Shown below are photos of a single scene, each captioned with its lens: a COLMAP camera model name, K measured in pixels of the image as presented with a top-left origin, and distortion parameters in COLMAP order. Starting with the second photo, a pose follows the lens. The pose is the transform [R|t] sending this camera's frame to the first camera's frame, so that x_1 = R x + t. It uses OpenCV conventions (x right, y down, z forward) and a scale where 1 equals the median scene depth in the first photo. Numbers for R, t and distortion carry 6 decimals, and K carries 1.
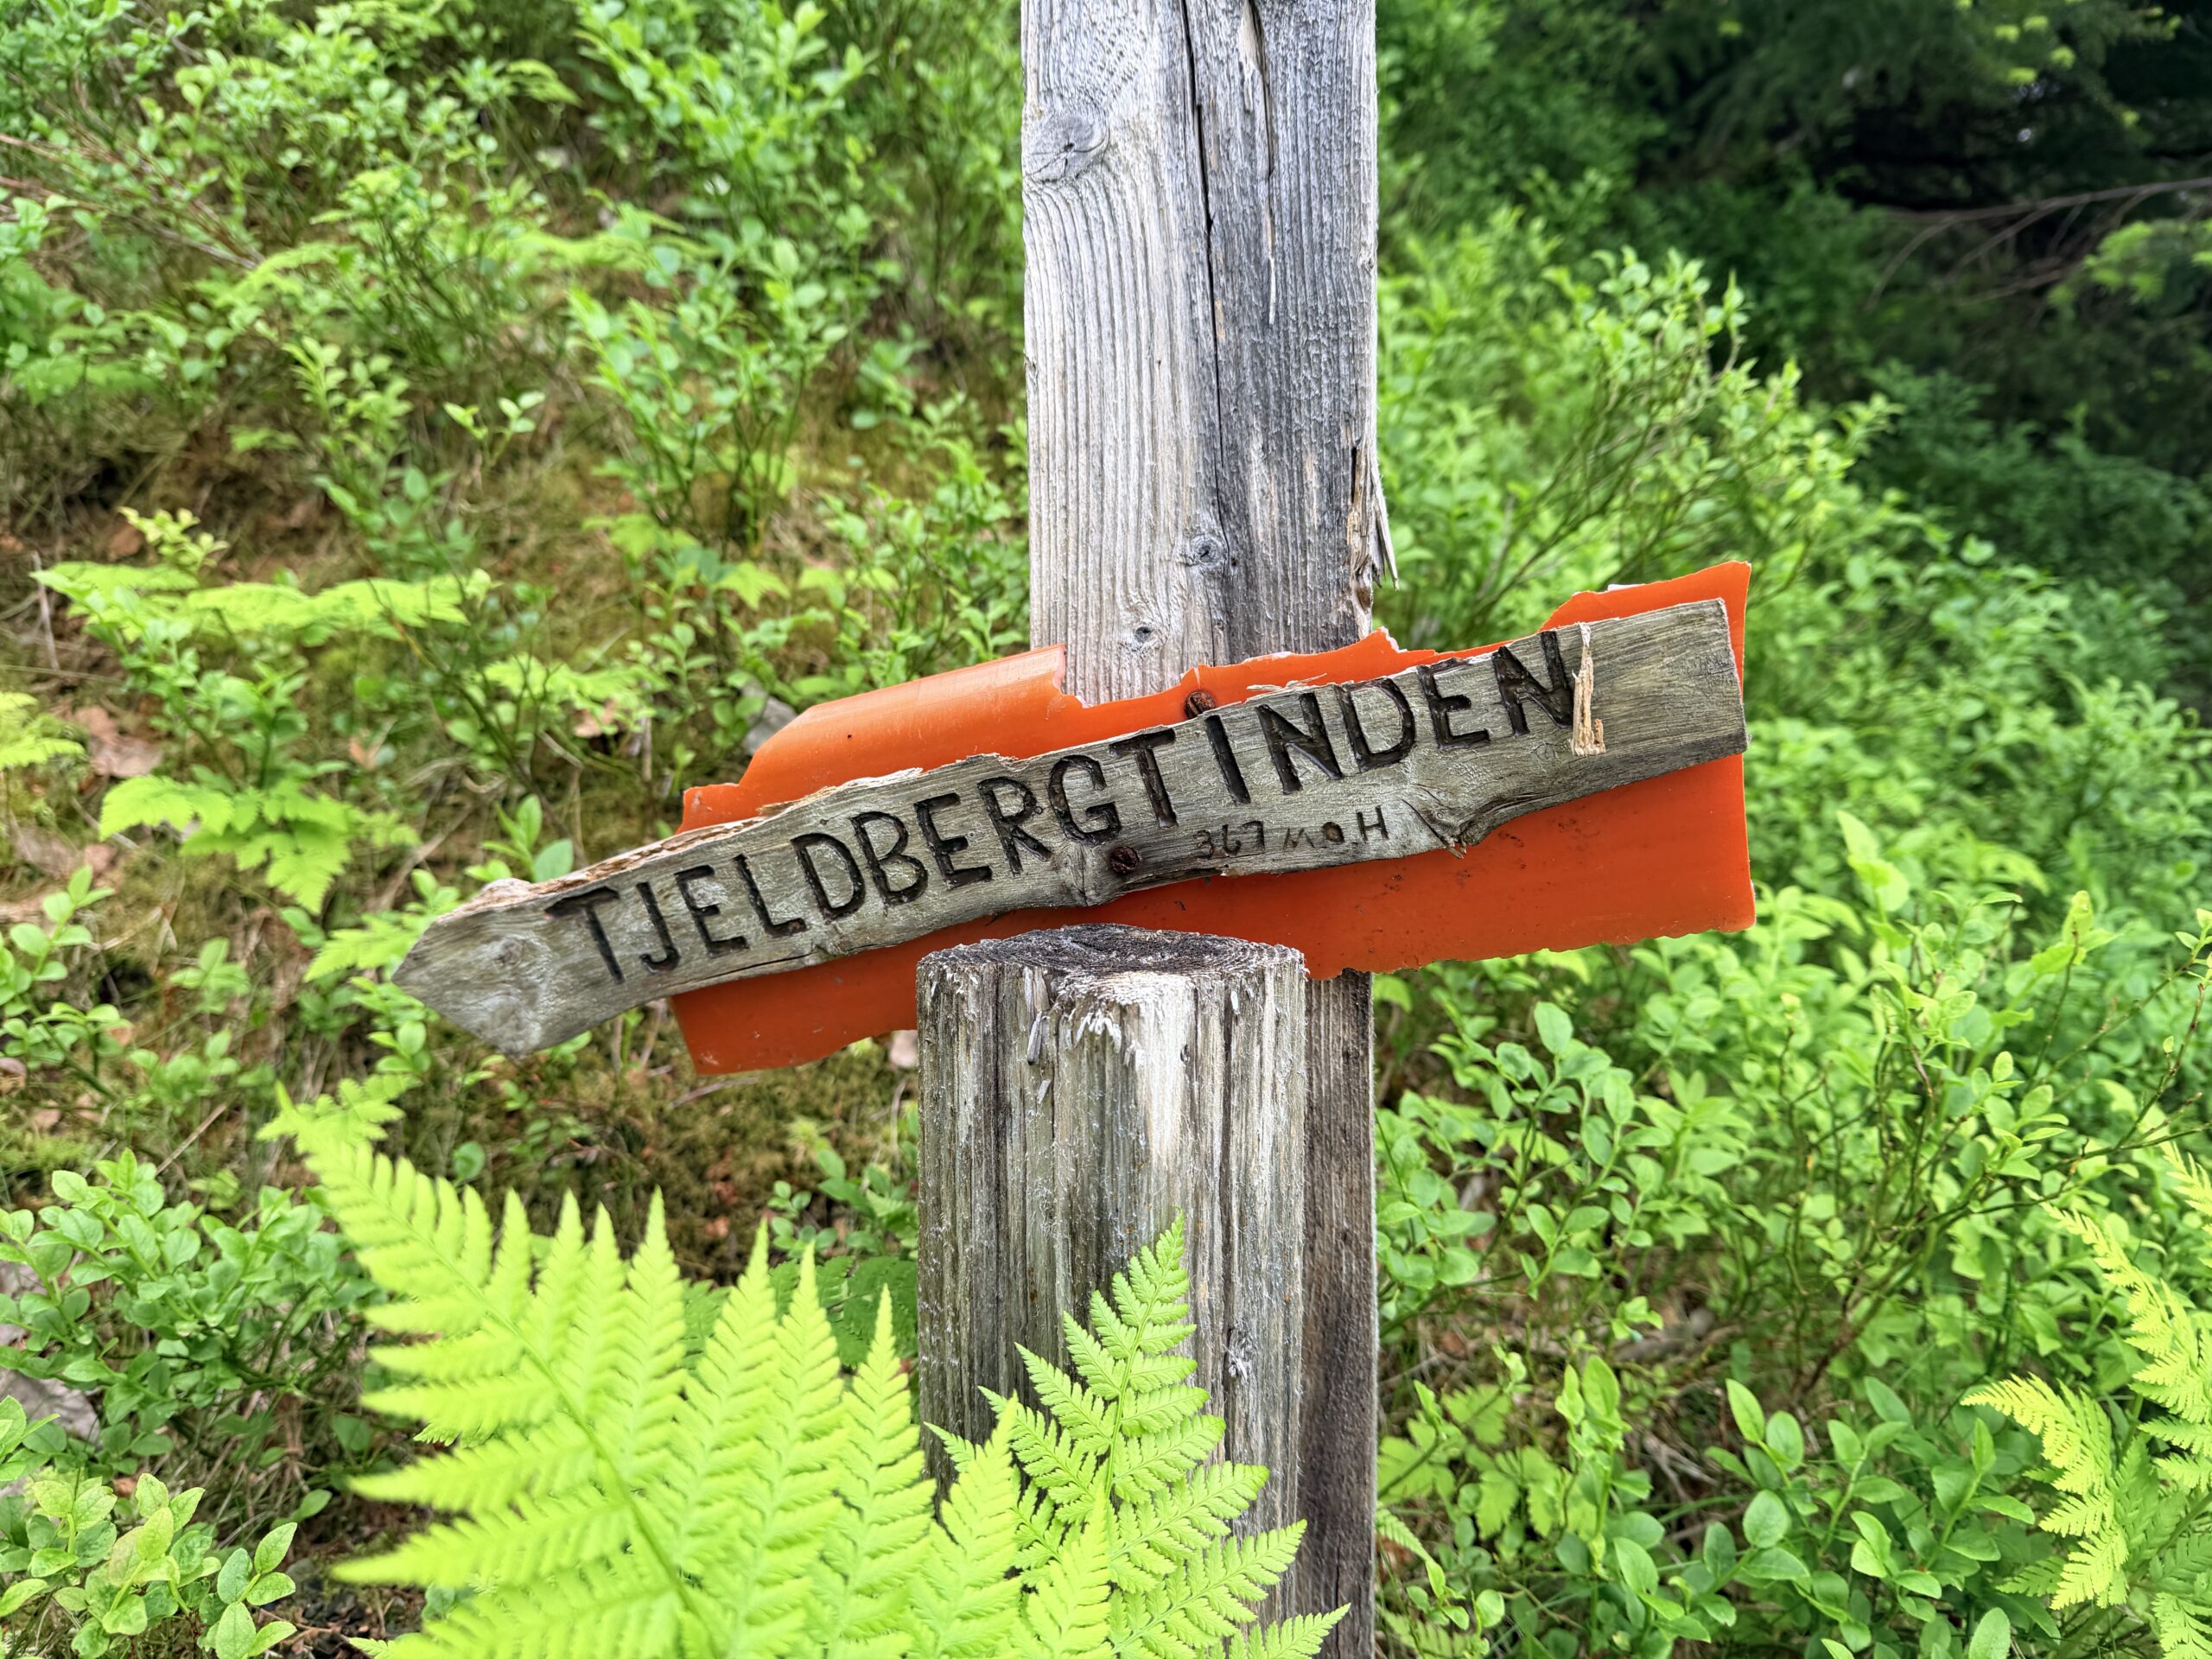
lens RADIAL K [[1650.5, 0, 1096.4], [0, 1650.5, 814.9], [0, 0, 1]] dist [0.006748, -0.013324]
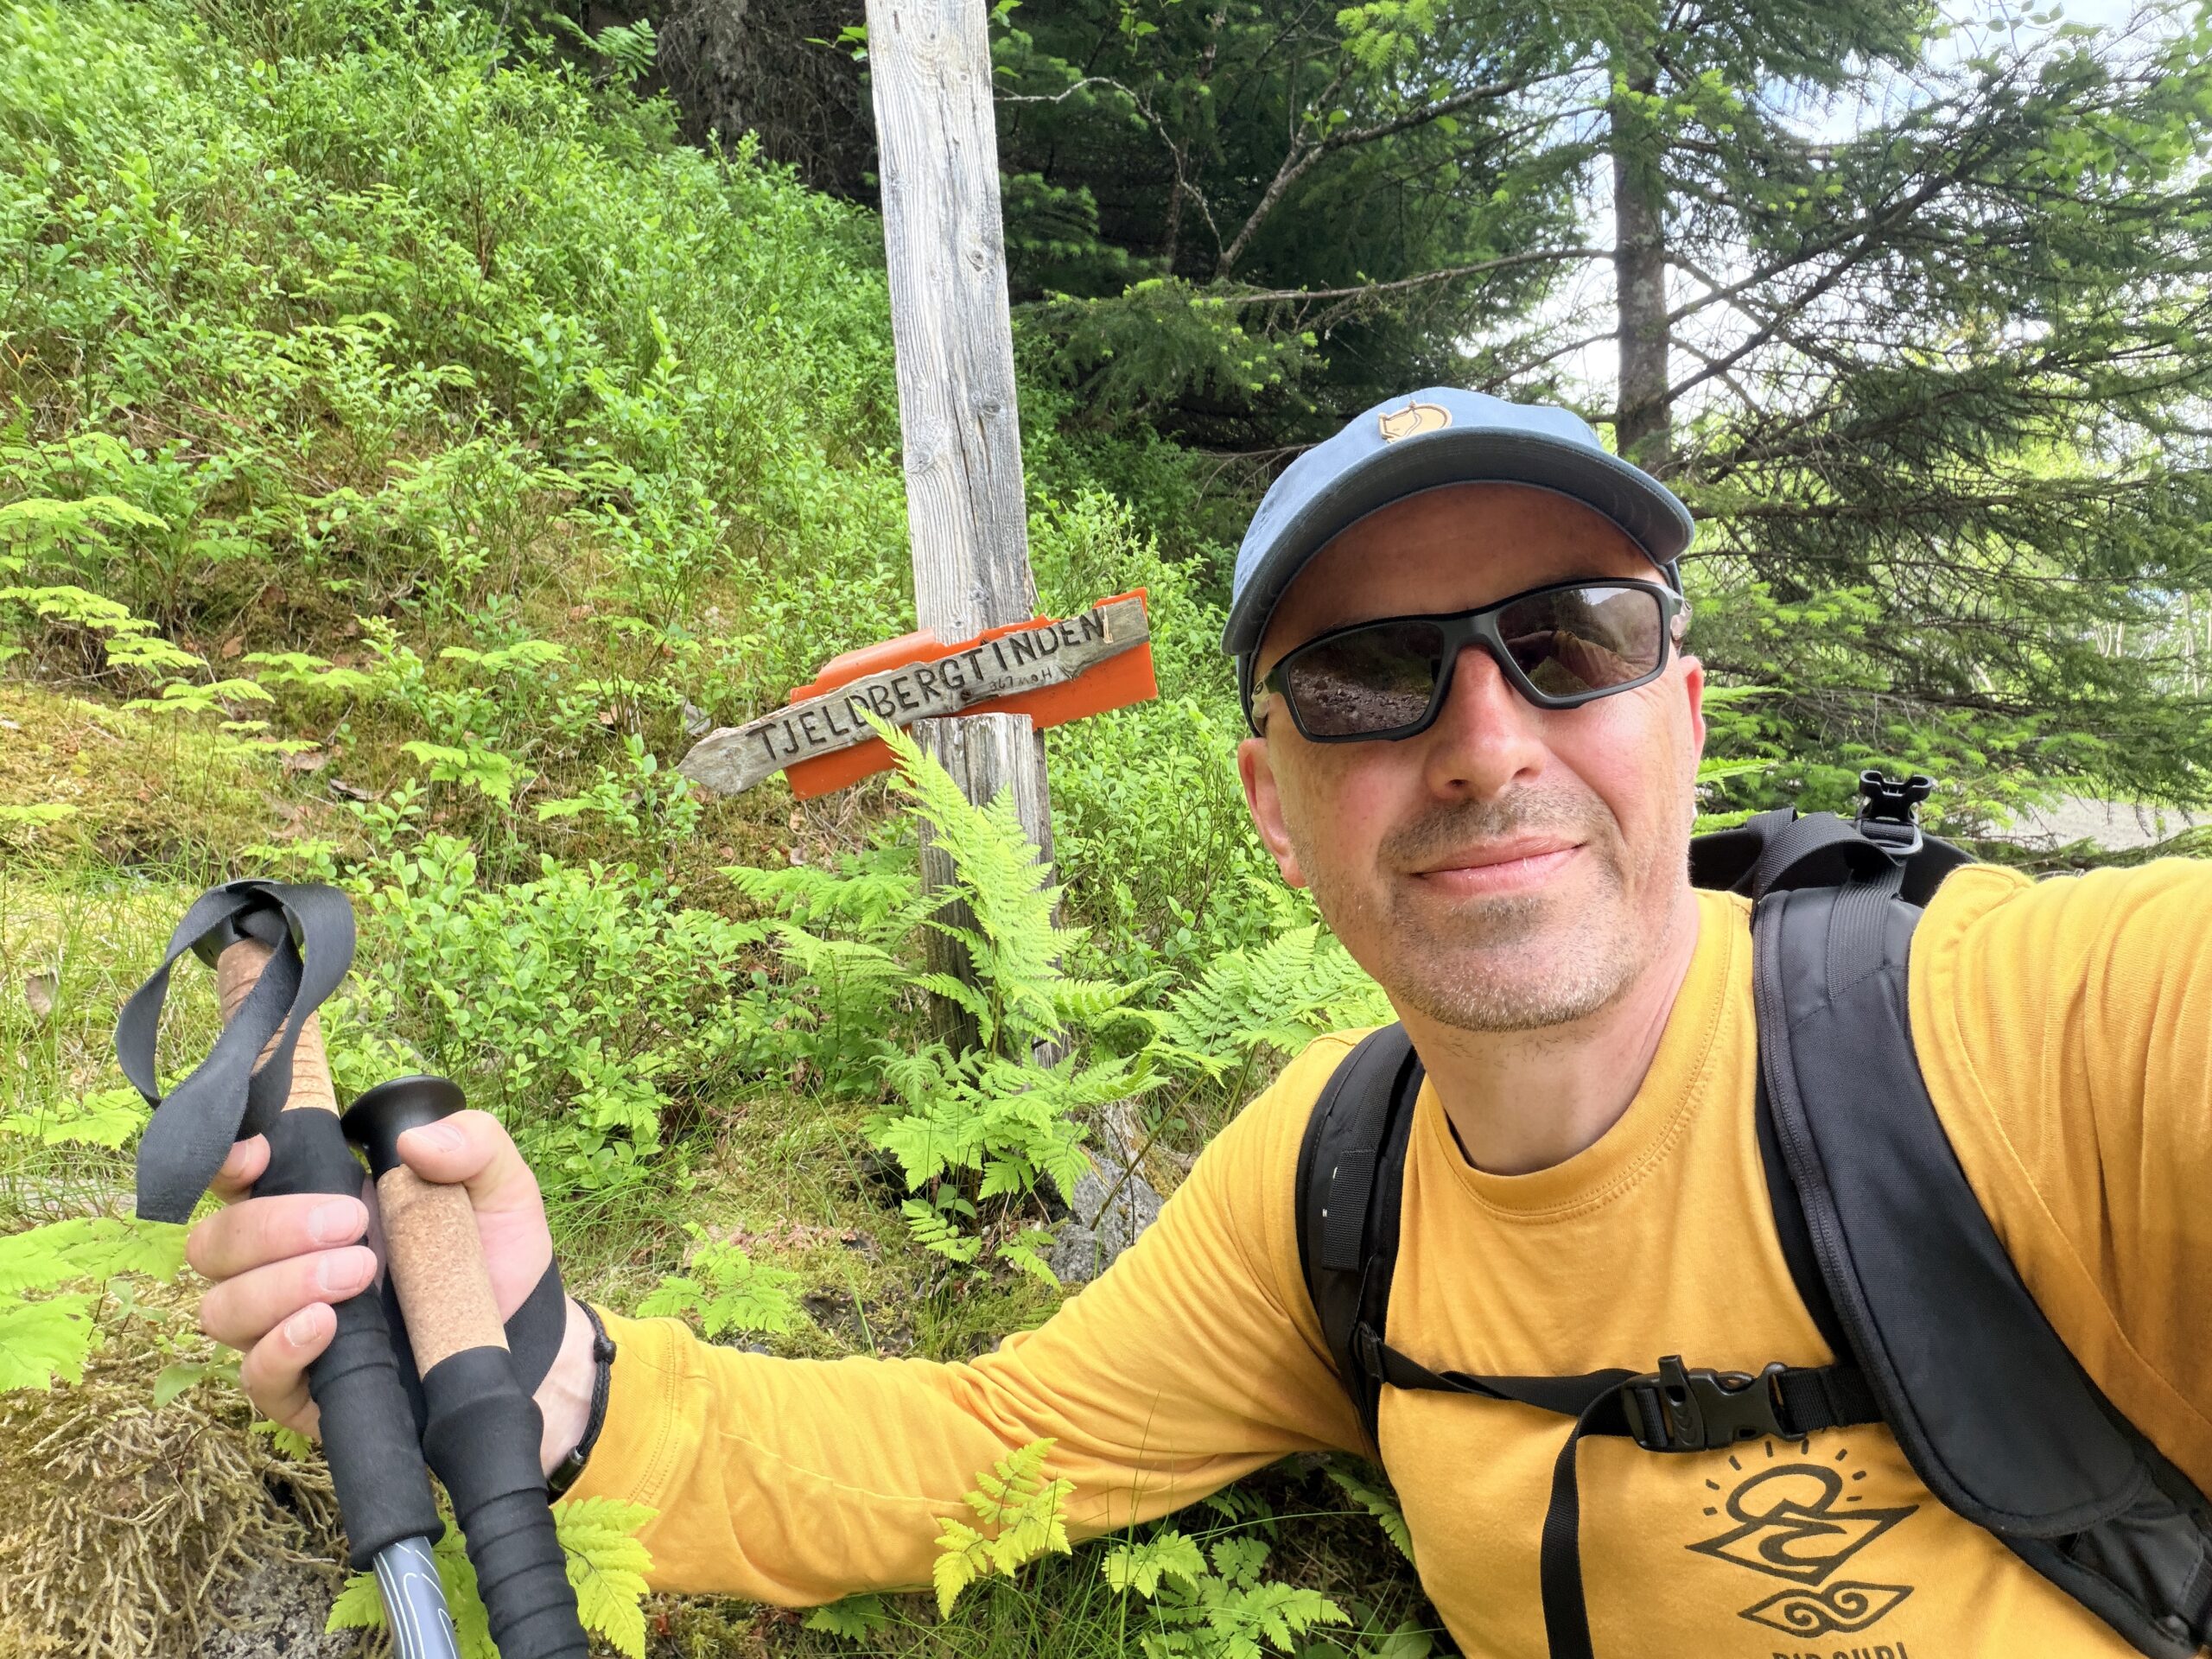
lens RADIAL K [[1275.4, 0, 1103.7], [0, 1275.4, 840.9], [0, 0, 1]] dist [-0.003619, 0.000008]
pose [[0.941644, -0.081345, 0.326633, -0.518351], [0.094046, 0.995296, -0.023256, 0.363953], [-0.323205, 0.052617, 0.944865, -1.256045]]
